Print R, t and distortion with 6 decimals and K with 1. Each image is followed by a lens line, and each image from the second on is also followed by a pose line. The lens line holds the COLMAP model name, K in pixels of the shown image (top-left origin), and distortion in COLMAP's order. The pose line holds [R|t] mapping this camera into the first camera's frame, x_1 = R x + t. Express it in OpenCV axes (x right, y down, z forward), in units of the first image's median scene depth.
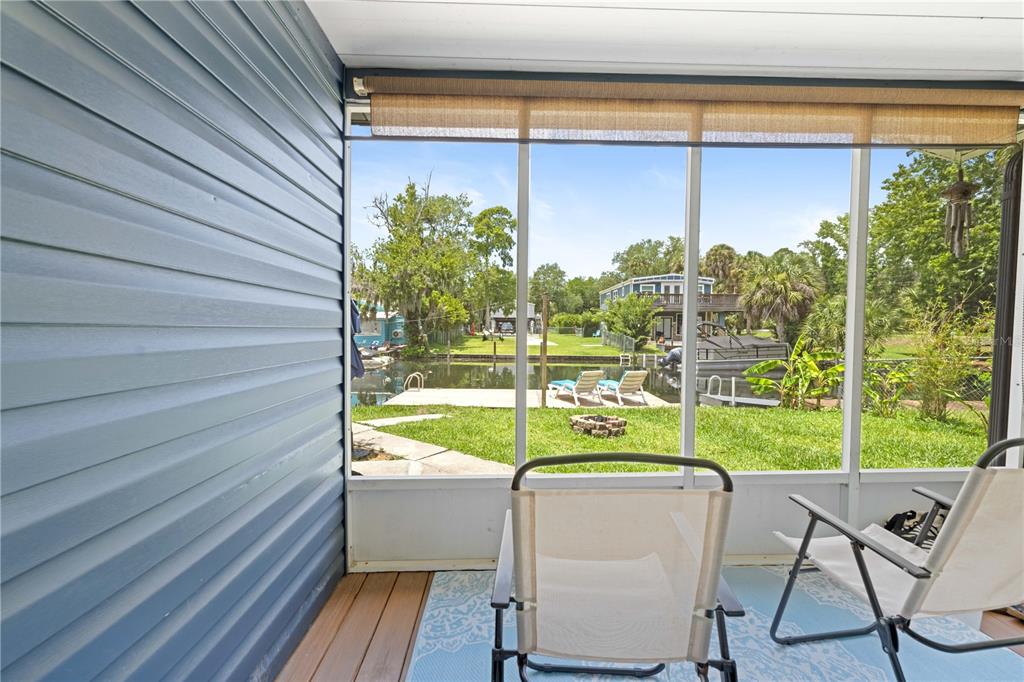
lens RADIAL K [[421.5, 0, 512.6], [0, 421.5, 339.6], [0, 0, 1]] dist [-0.002944, -0.000068]
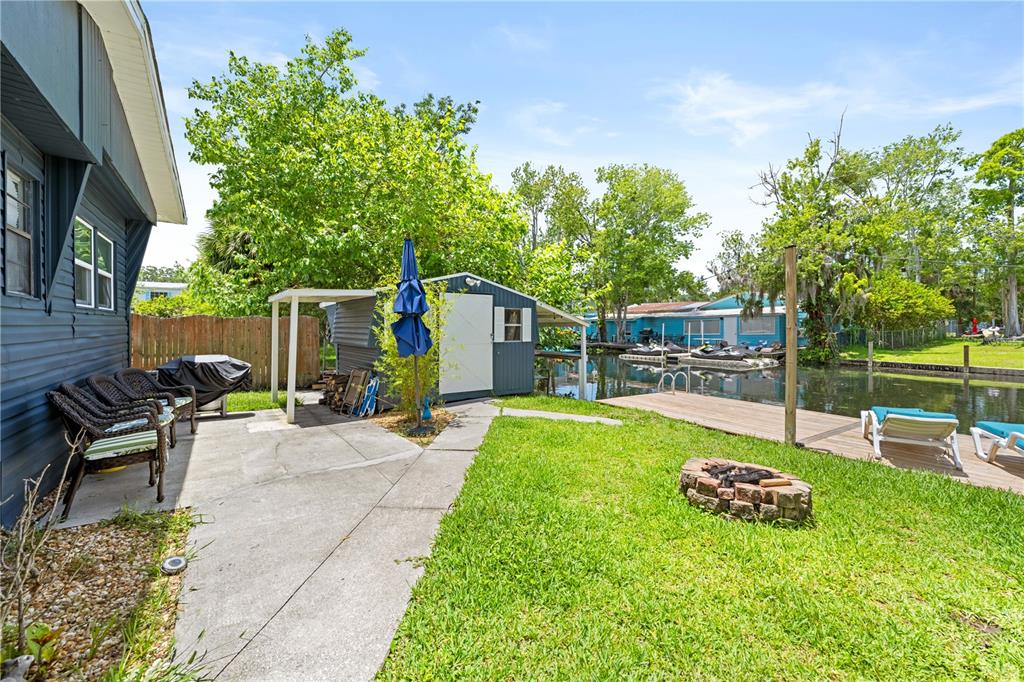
lens RADIAL K [[421.5, 0, 506.9], [0, 421.5, 333.3], [0, 0, 1]] dist [-0.002944, -0.000068]
pose [[0.548147, 0.005186, -0.836366, 0.095195], [-0.021006, 0.999751, -0.007568, 0.005891], [0.836118, 0.021717, 0.548120, 0.097918]]
